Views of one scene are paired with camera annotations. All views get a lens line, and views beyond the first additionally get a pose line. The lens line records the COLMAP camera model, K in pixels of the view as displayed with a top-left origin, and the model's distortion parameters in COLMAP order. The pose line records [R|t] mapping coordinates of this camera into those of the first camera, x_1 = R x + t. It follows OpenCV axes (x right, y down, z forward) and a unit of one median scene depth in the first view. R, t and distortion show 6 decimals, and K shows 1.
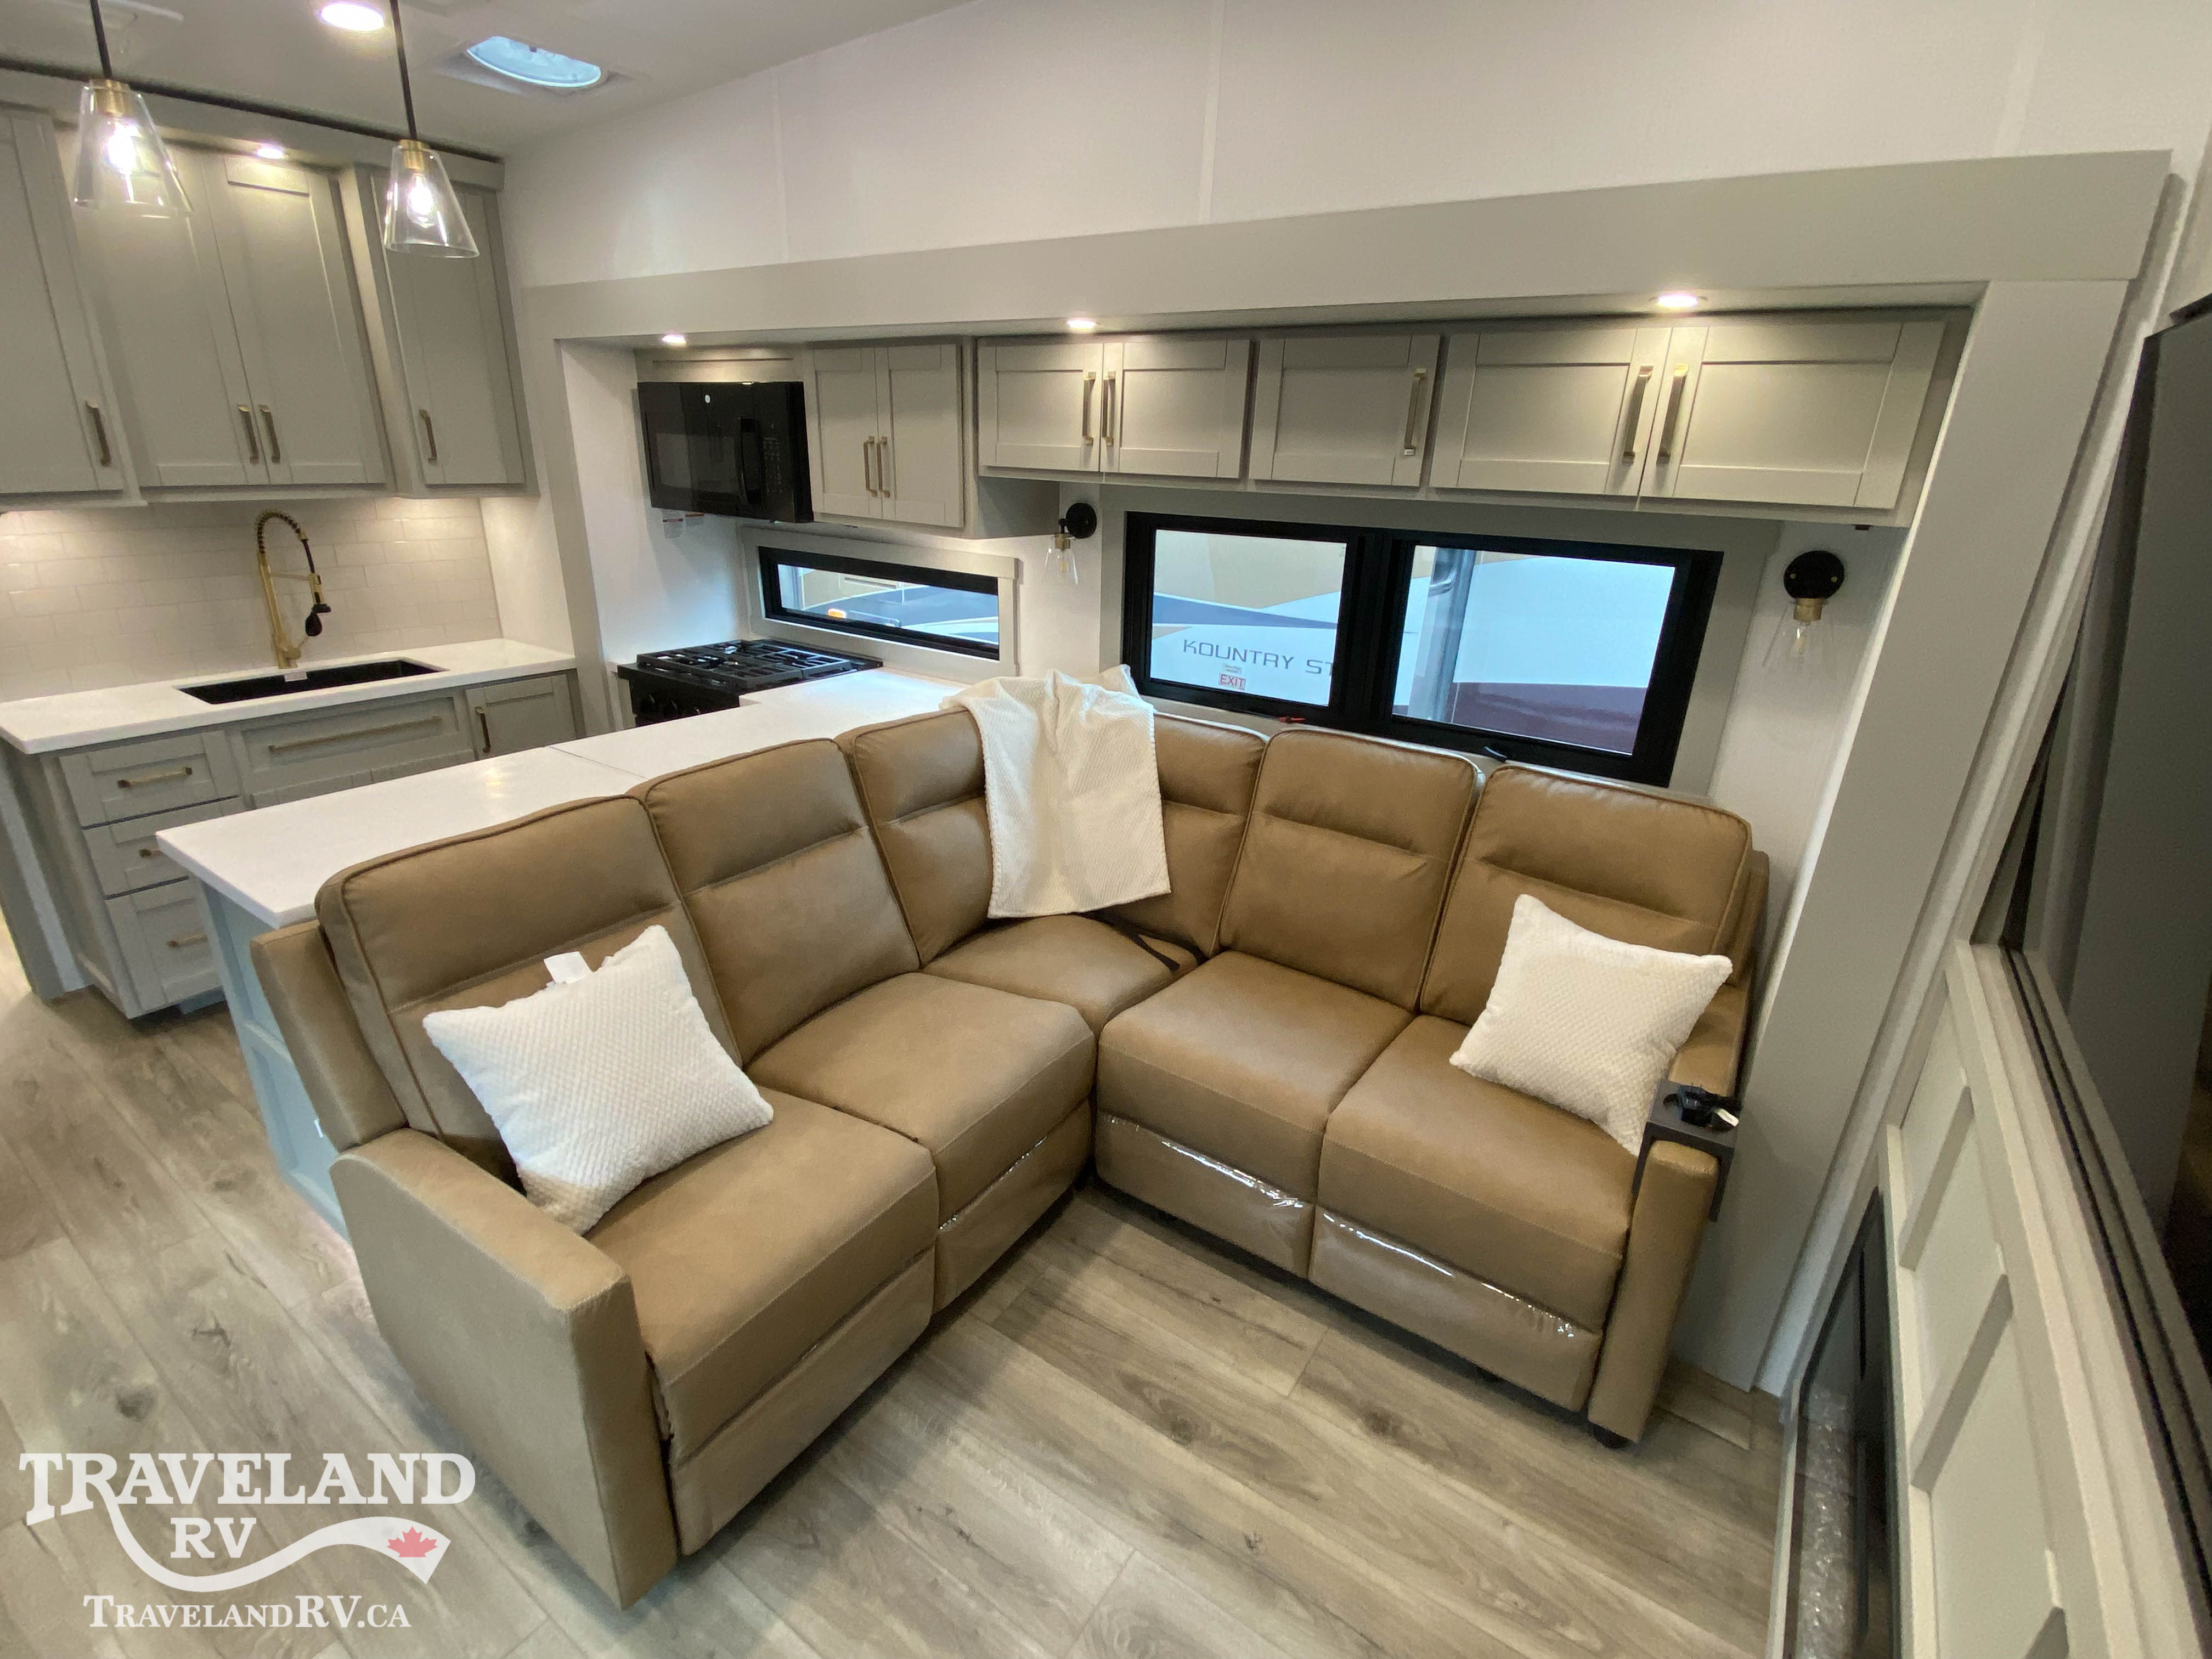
lens RADIAL K [[1007.7, 0, 1102.4], [0, 1007.7, 831.8], [0, 0, 1]] dist [0.051011, -0.040404]
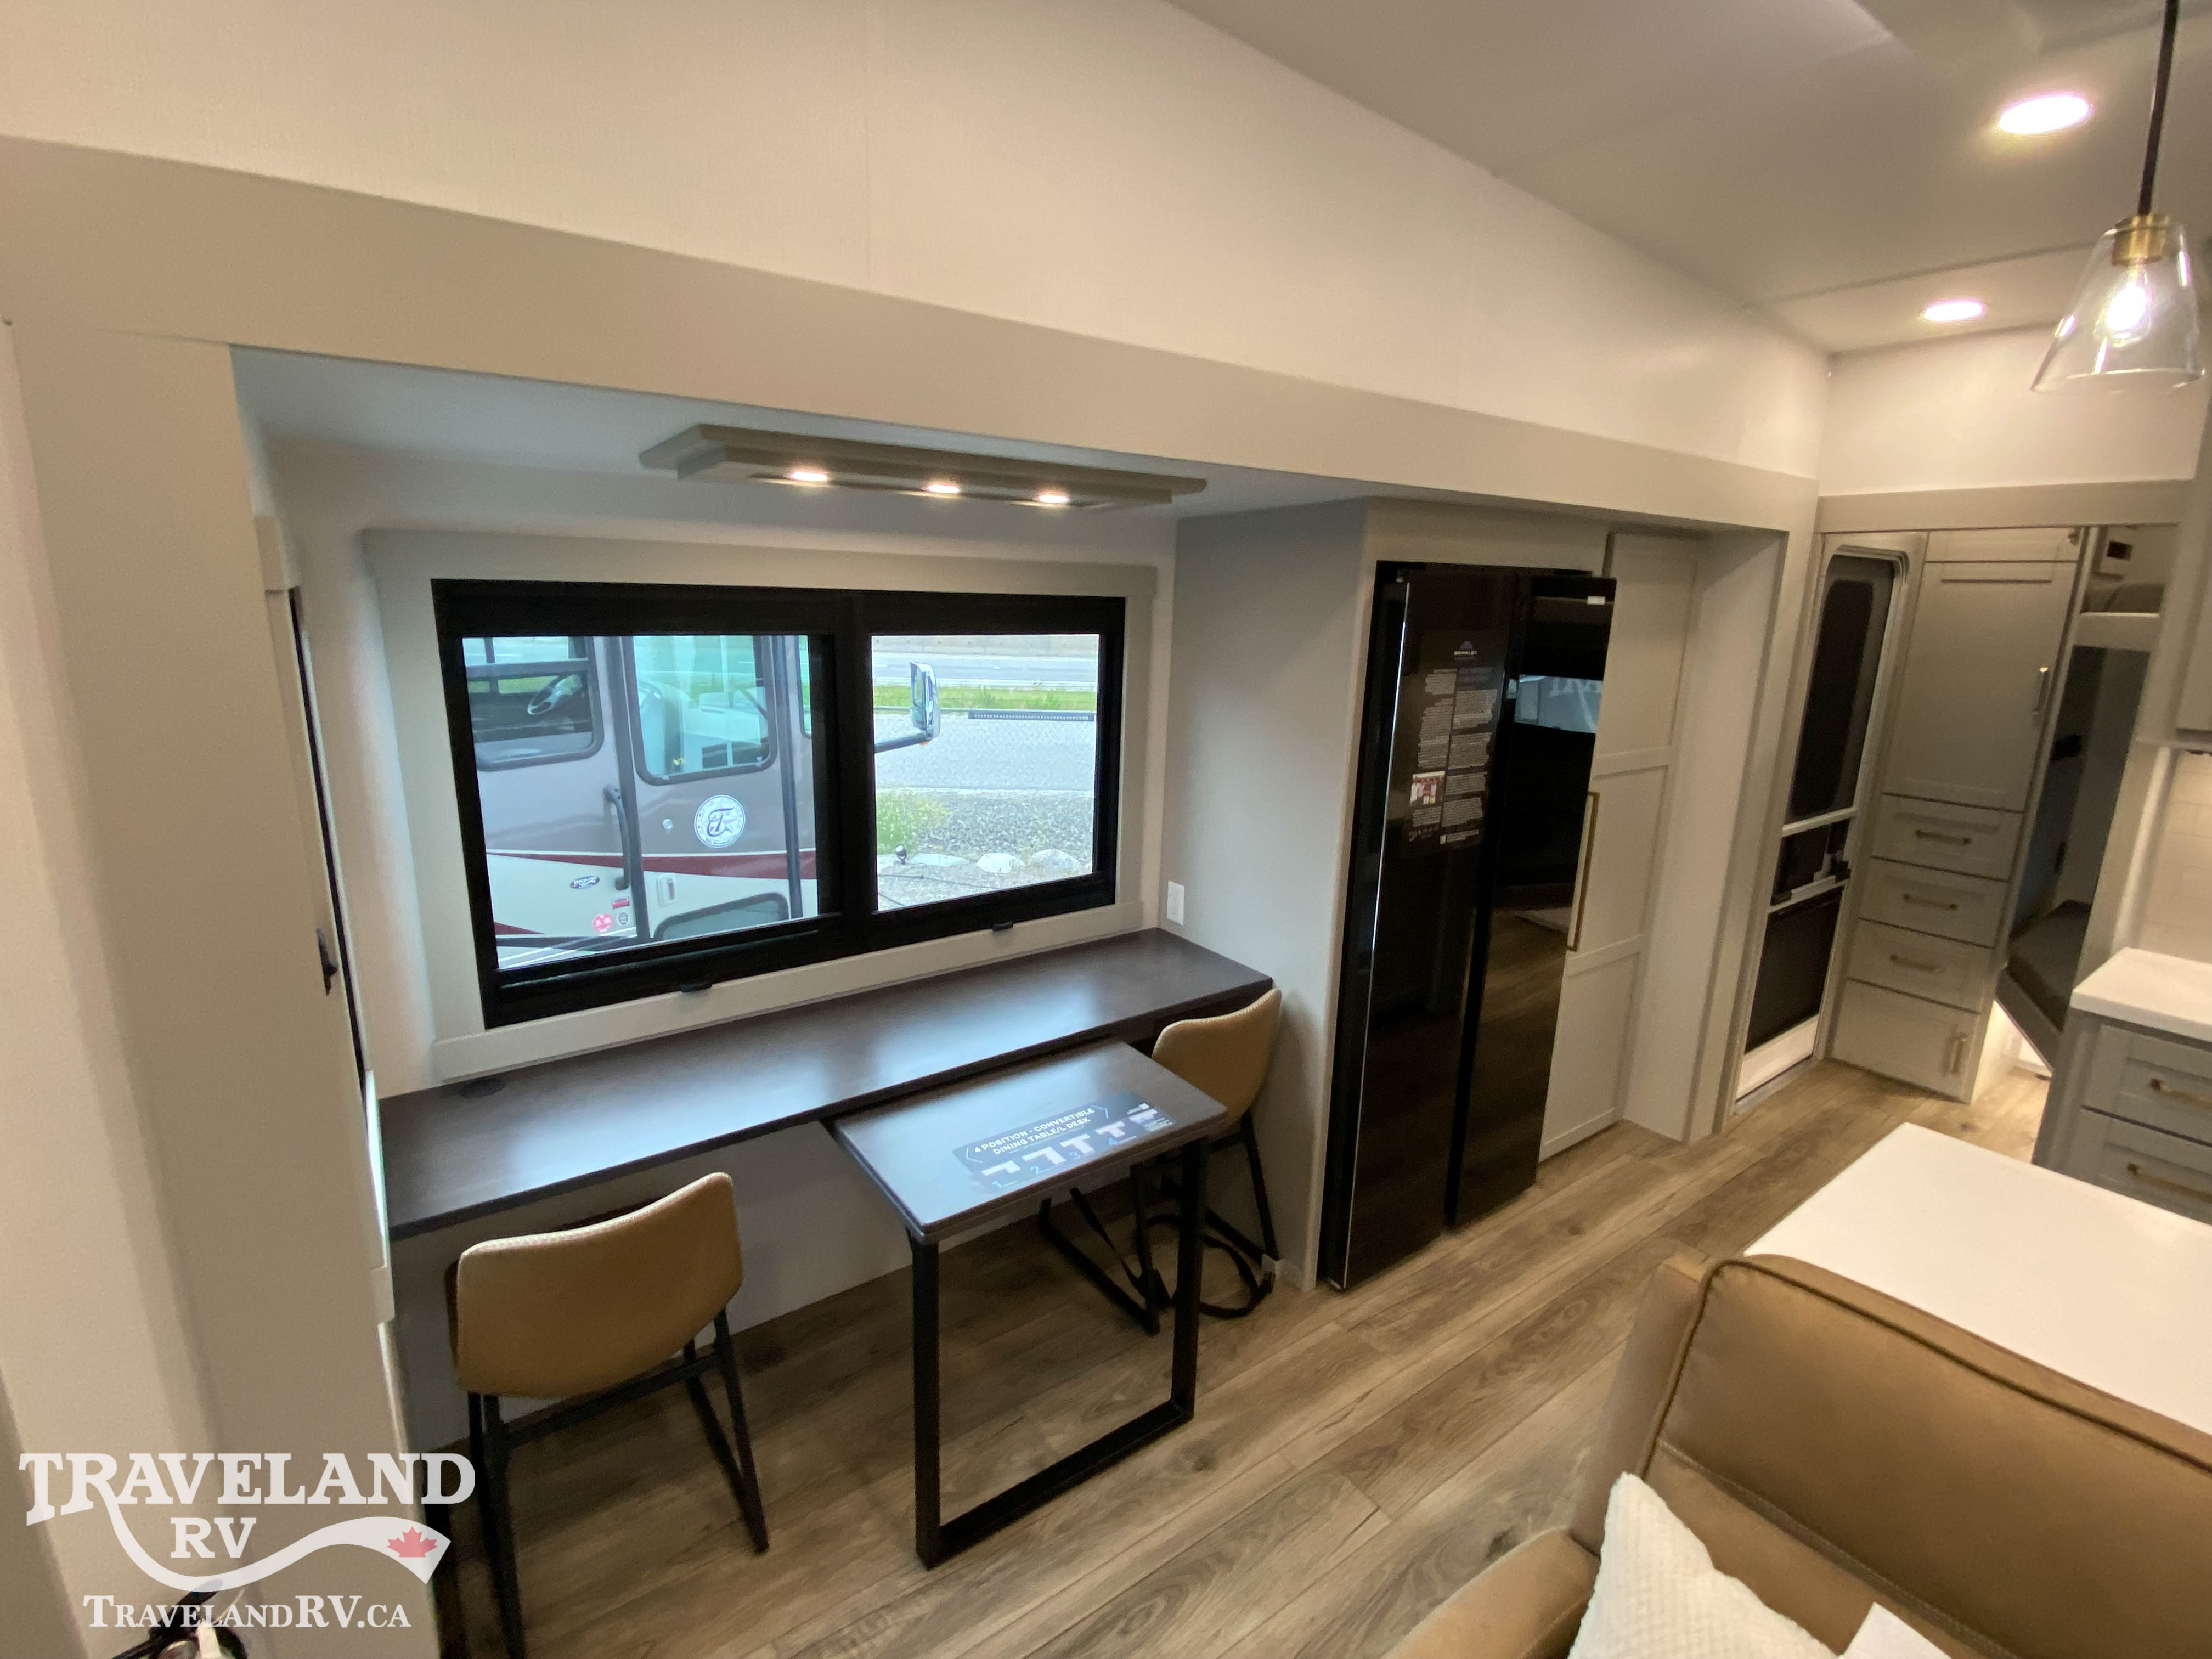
lens RADIAL K [[1033.2, 0, 1100.1], [0, 1033.2, 811.6], [0, 0, 1]] dist [0.021947, -0.021393]
pose [[-0.326063, 0.159872, -0.931732, 0.025227], [-0.364914, 0.887922, 0.280057, -0.166842], [0.872079, 0.431318, -0.231179, 0.387788]]
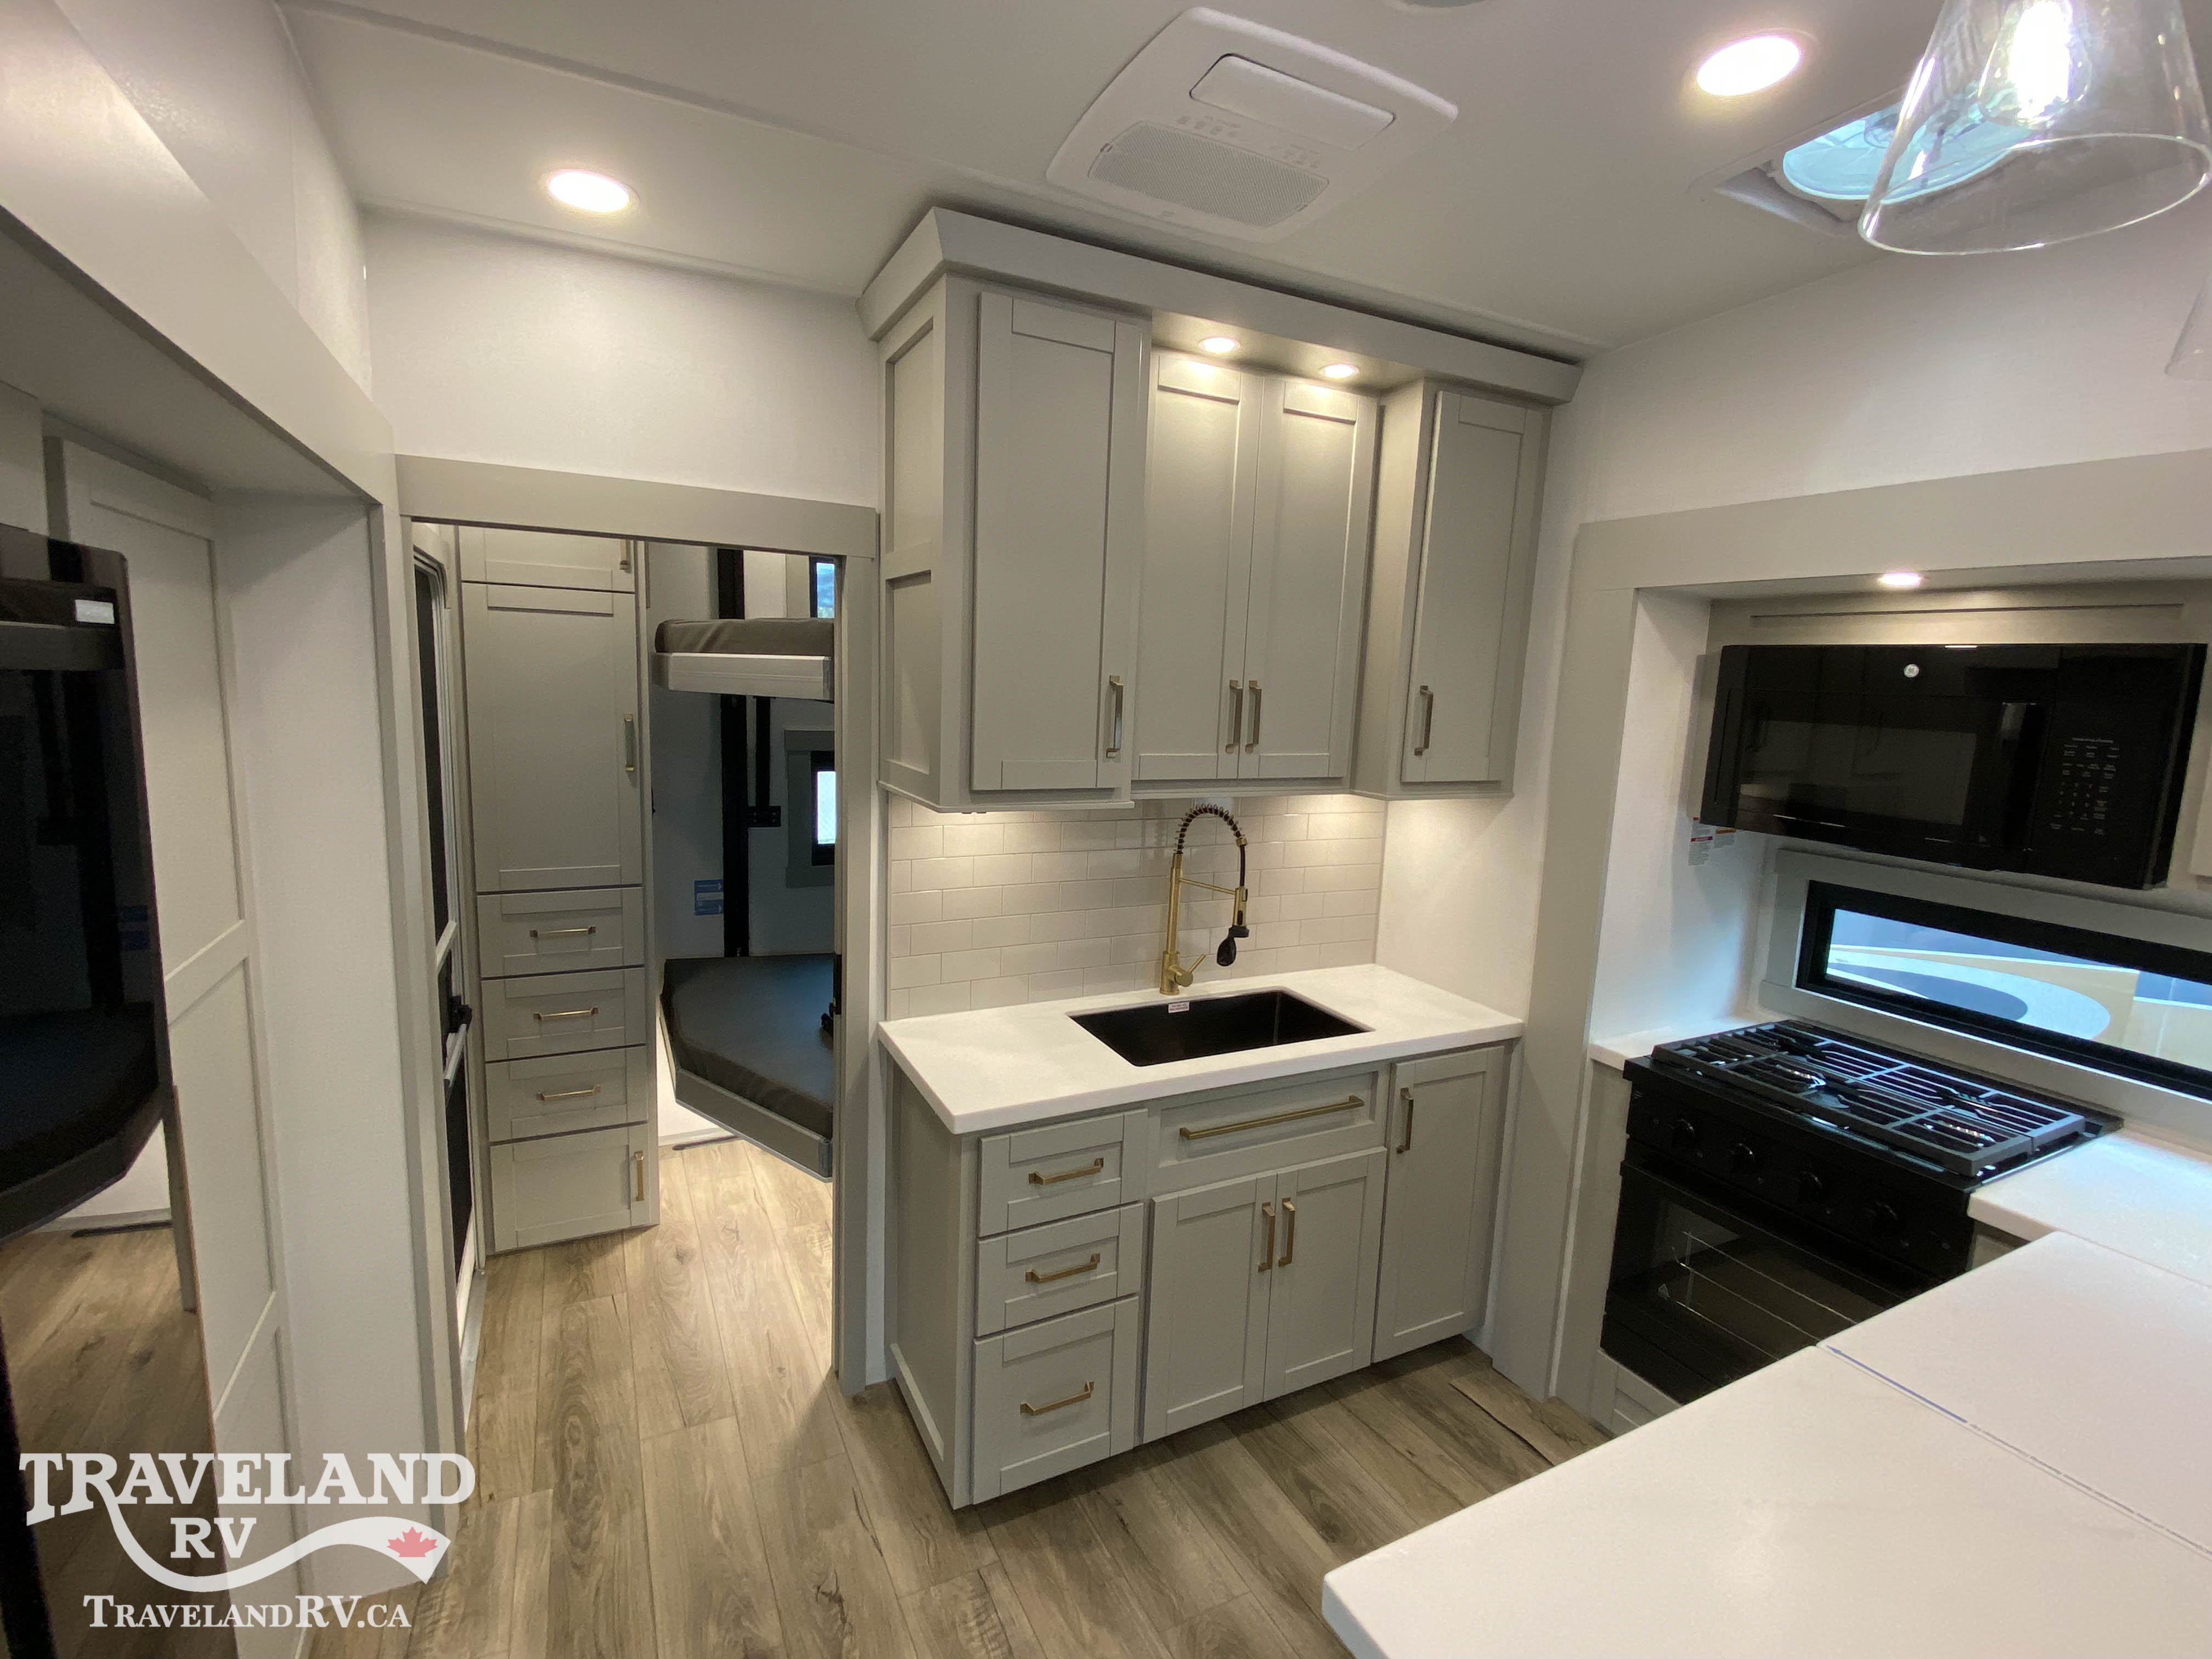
lens RADIAL K [[1013.0, 0, 1101.2], [0, 1013.0, 820.7], [0, 0, 1]] dist [0.019146, -0.022854]
pose [[0.879452, 0.069070, -0.470949, -0.622128], [-0.177744, 0.965498, -0.190319, -0.168224], [0.441555, 0.251084, 0.861386, 0.356432]]
